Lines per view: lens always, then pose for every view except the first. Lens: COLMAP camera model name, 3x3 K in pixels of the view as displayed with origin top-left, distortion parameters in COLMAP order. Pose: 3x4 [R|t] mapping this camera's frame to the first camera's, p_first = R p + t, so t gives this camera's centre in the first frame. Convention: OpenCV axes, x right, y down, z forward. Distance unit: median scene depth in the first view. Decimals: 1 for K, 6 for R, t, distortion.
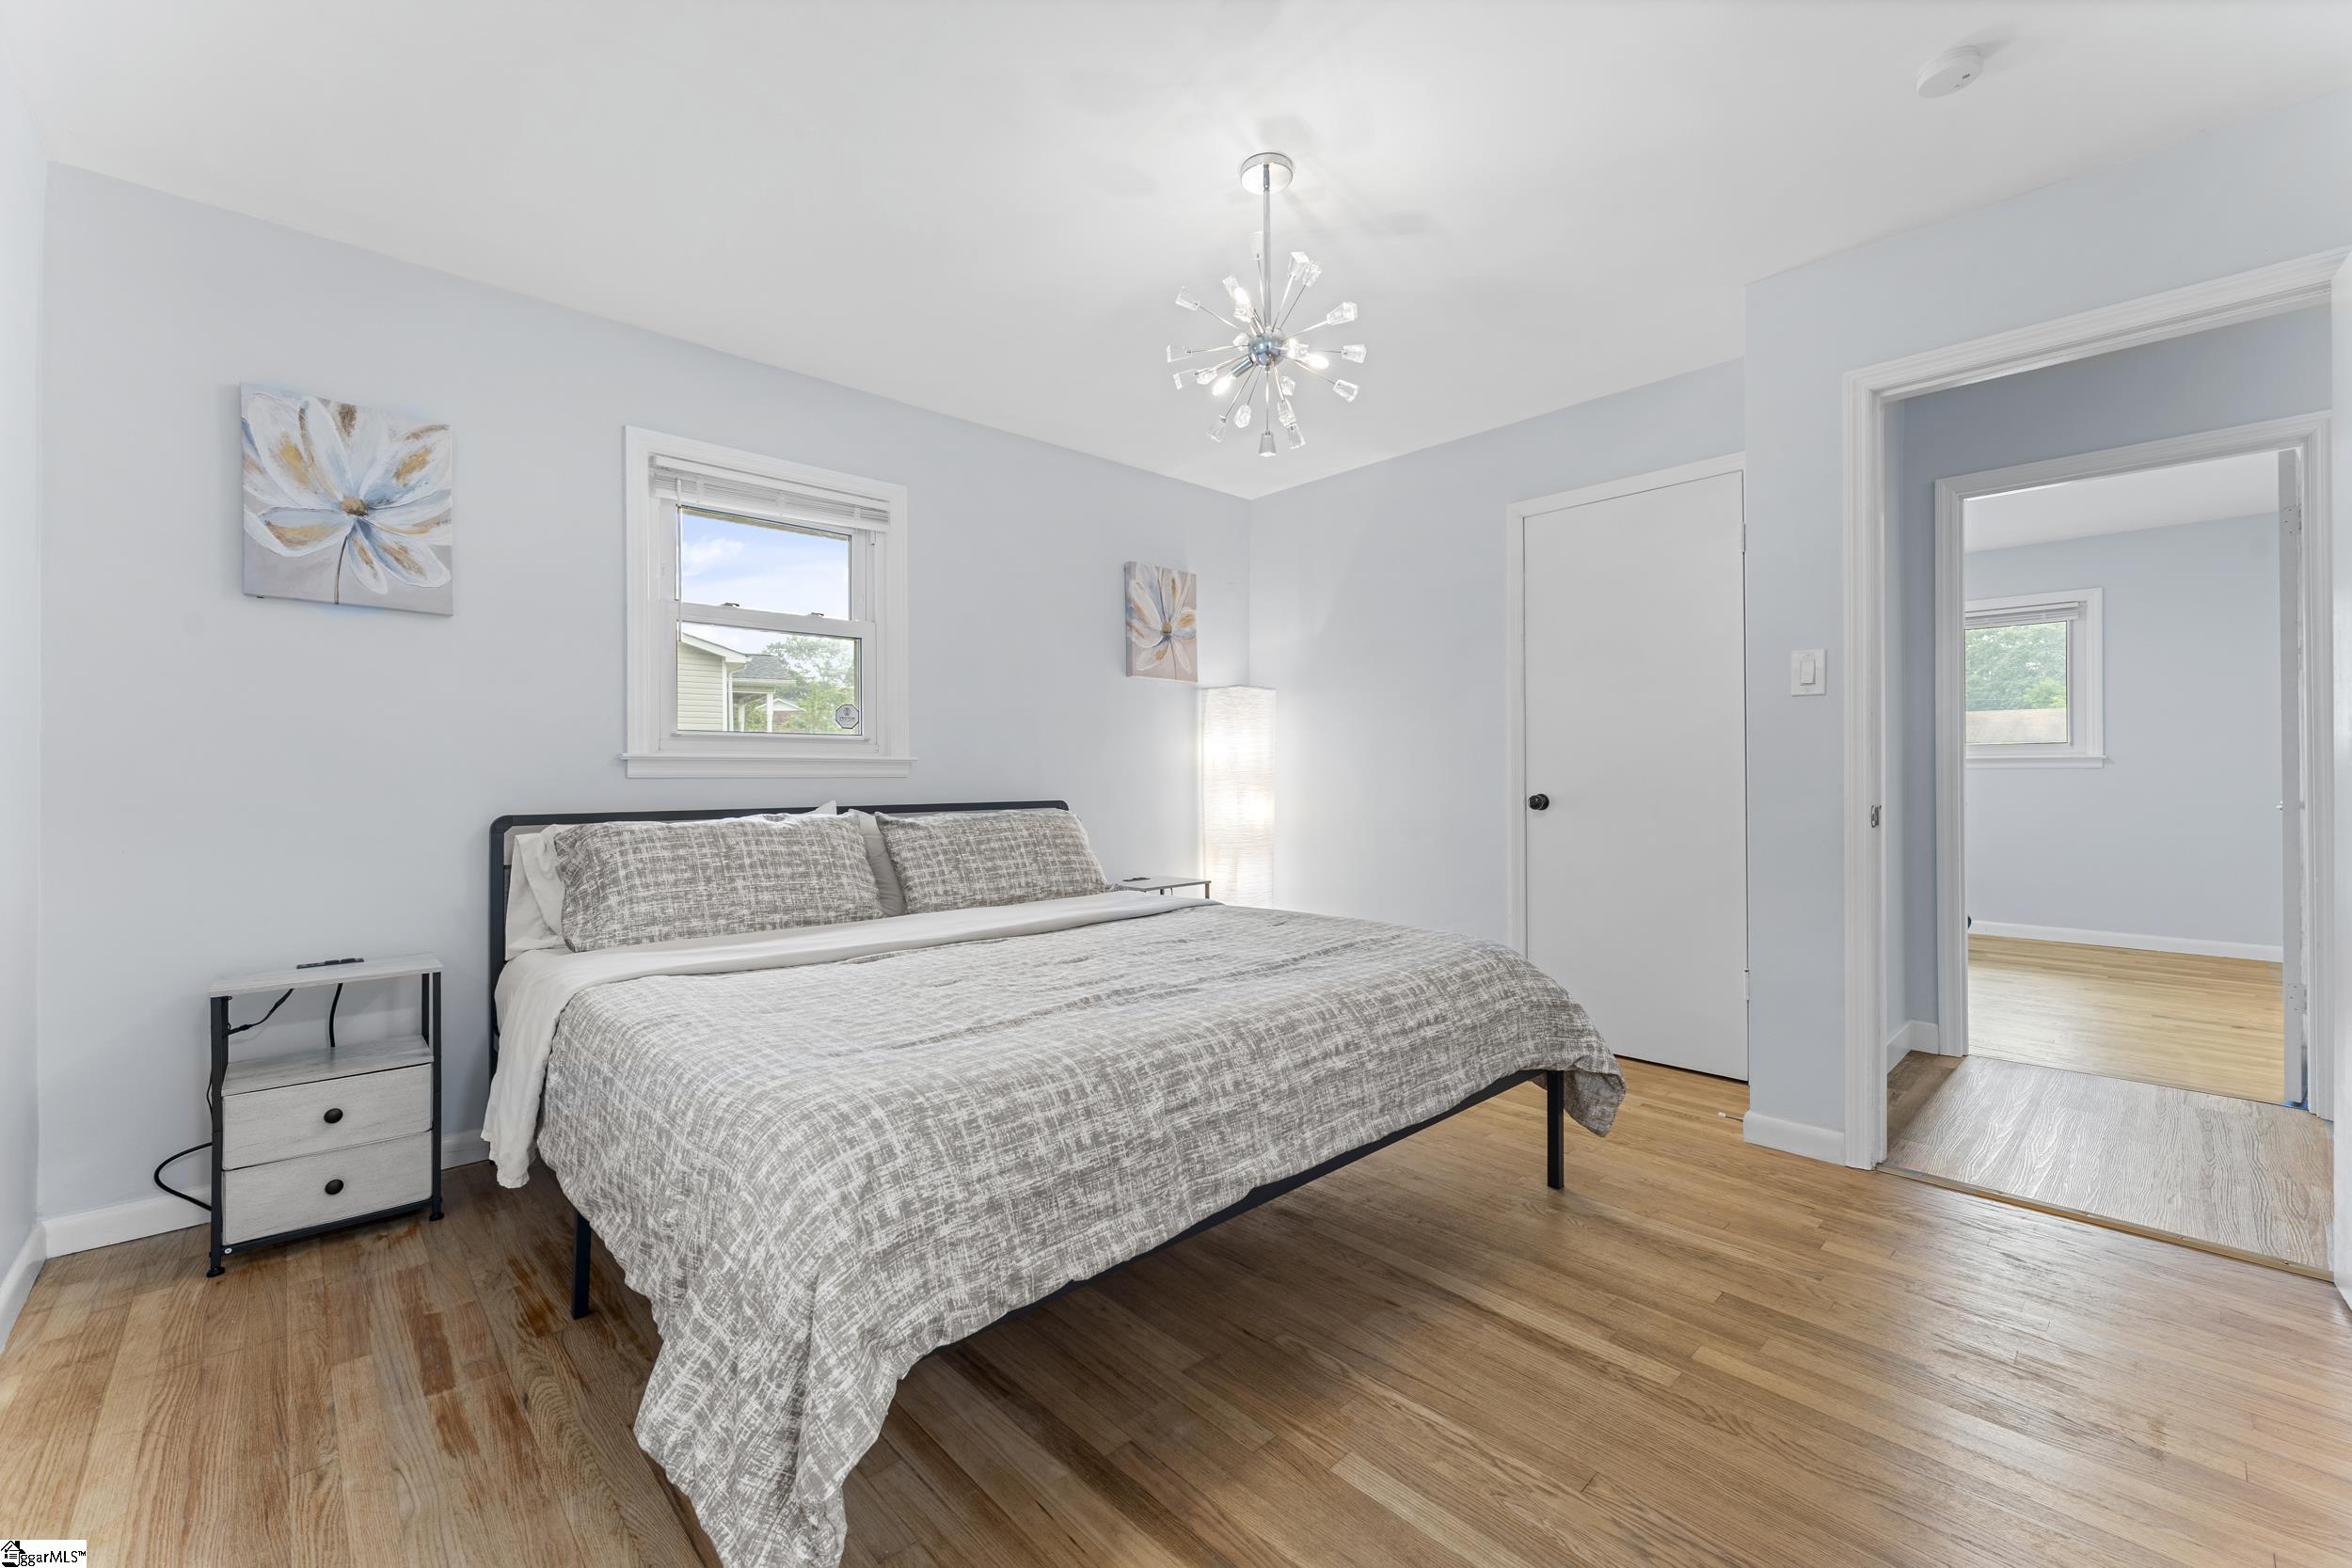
lens RADIAL K [[948.8, 0, 1169.6], [0, 948.8, 768.5], [0, 0, 1]] dist [0.002401, -0.000146]
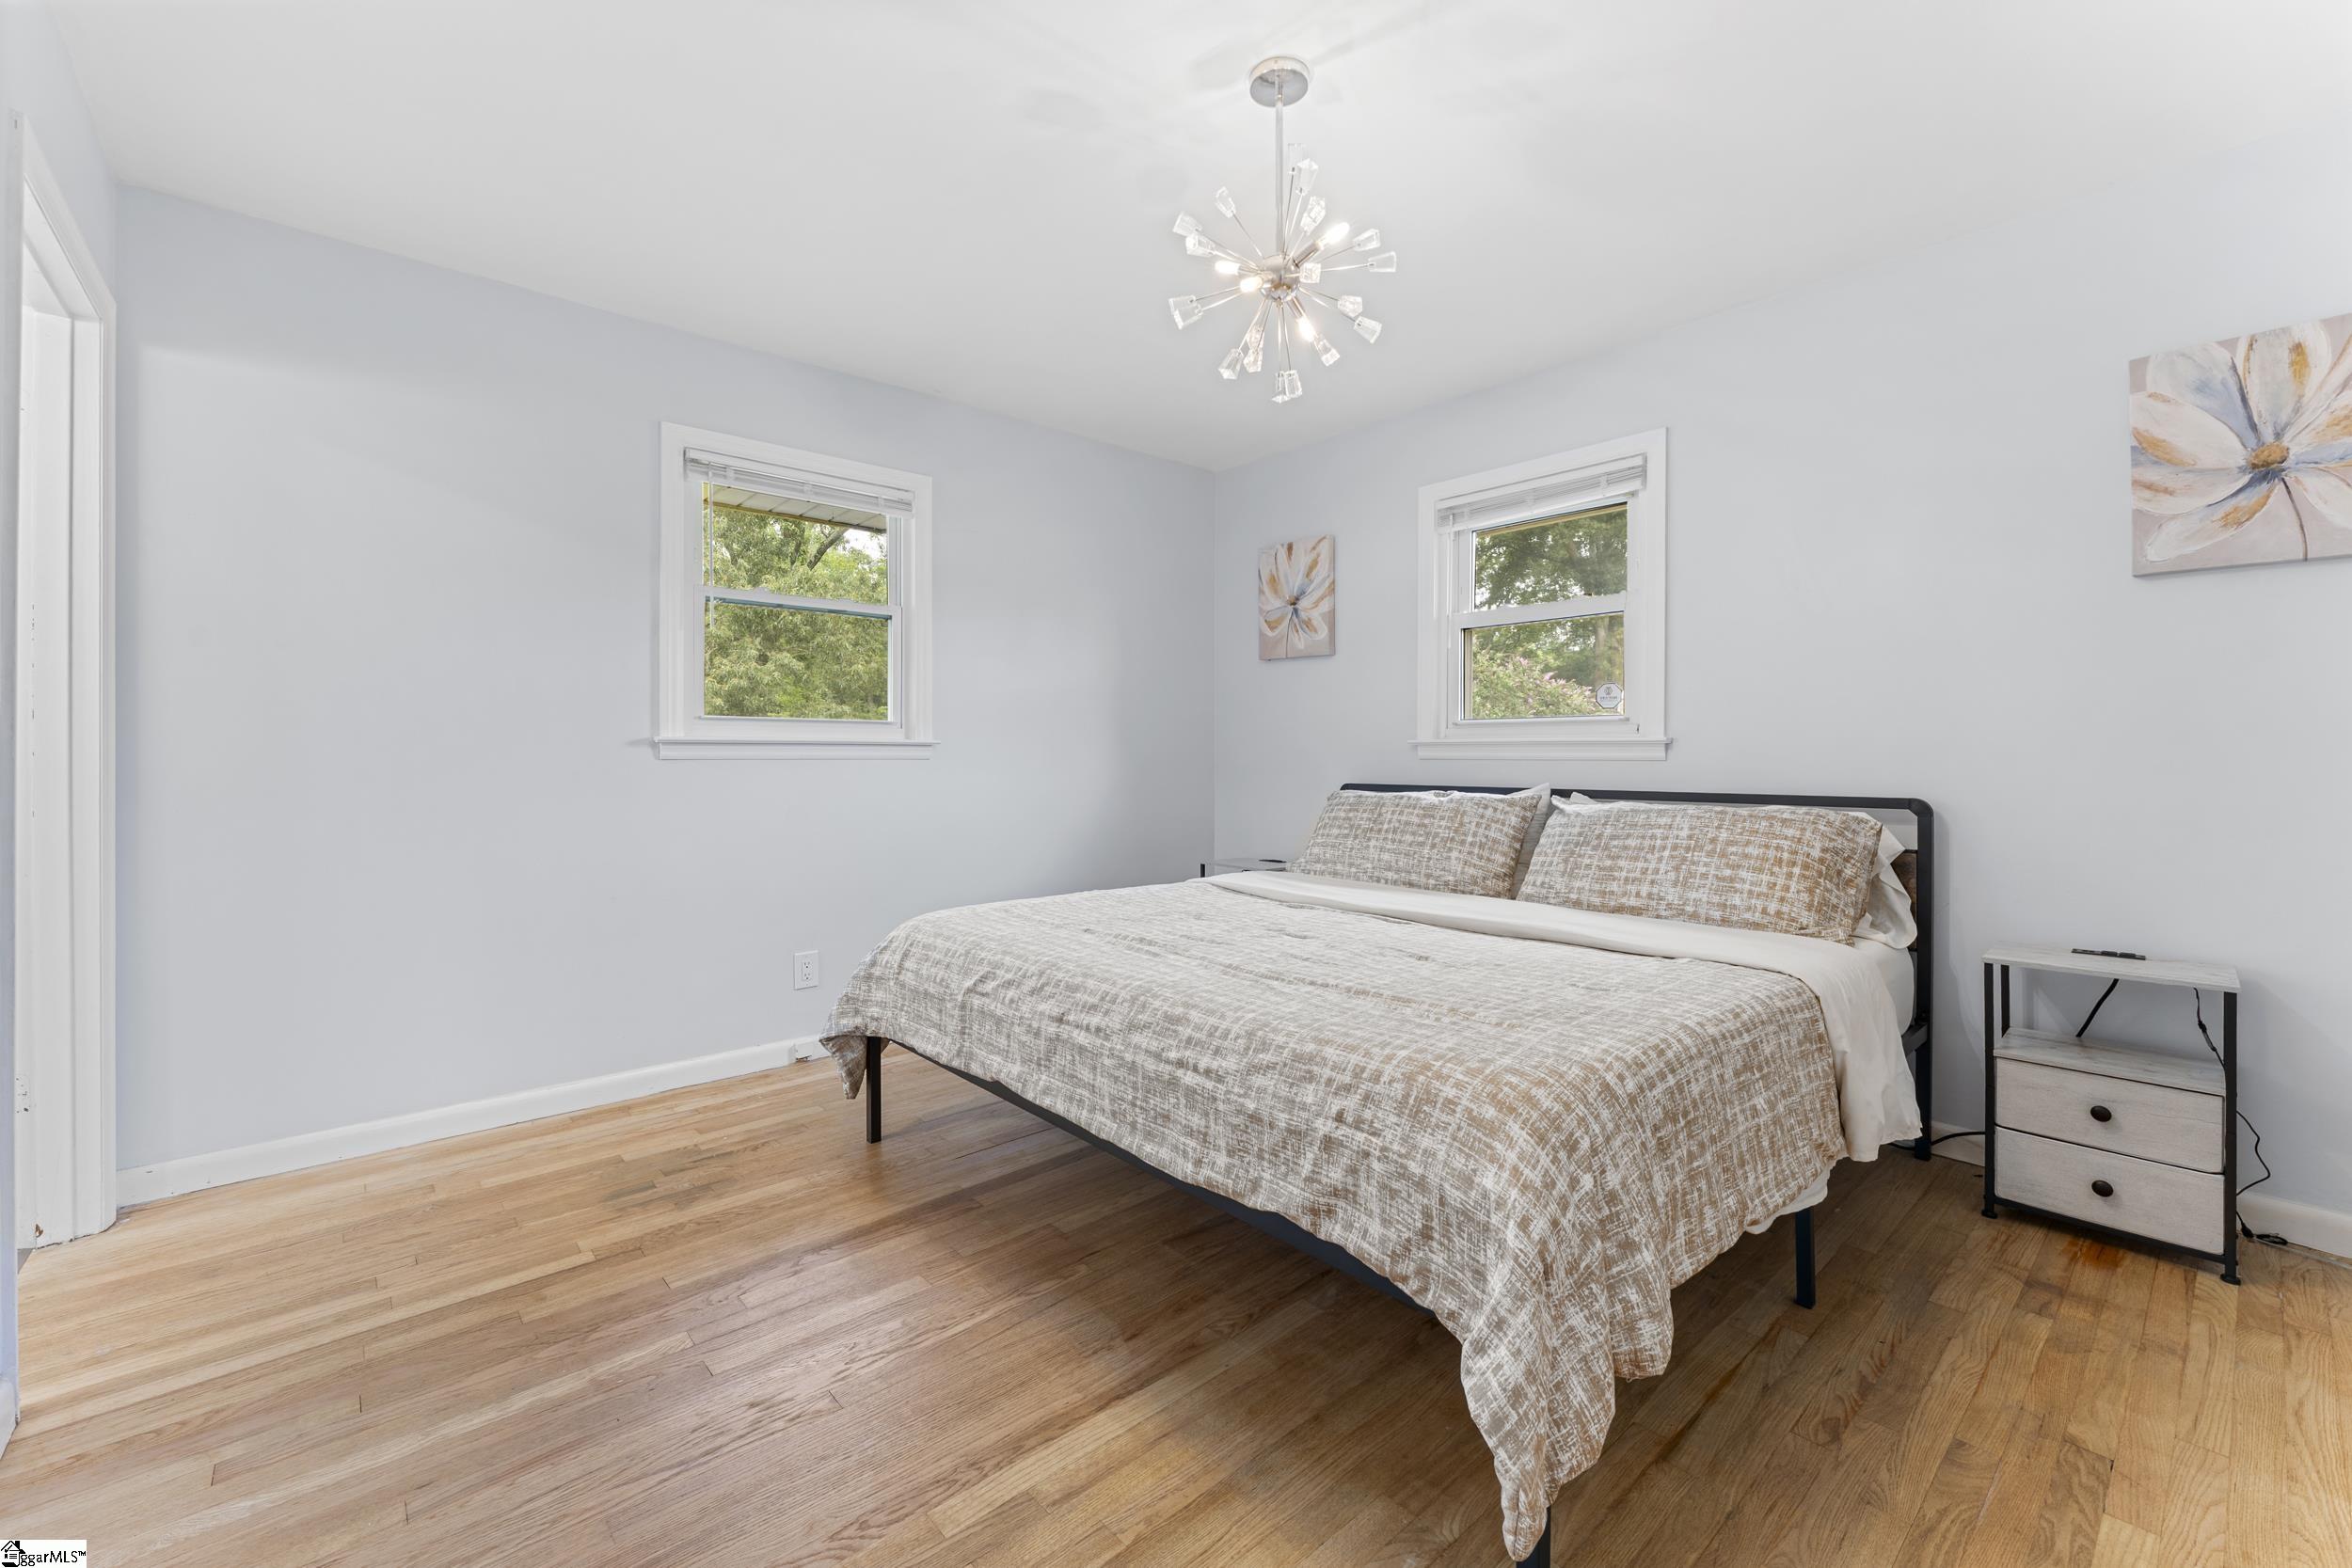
lens RADIAL K [[968.6, 0, 1180.5], [0, 968.6, 765.1], [0, 0, 1]] dist [0.000469, 0.000246]
pose [[-0.023576, 0.012757, -0.999641, 0.864344], [0.003911, 0.999912, 0.012668, -0.000135], [0.999714, -0.003611, -0.023624, 0.798044]]
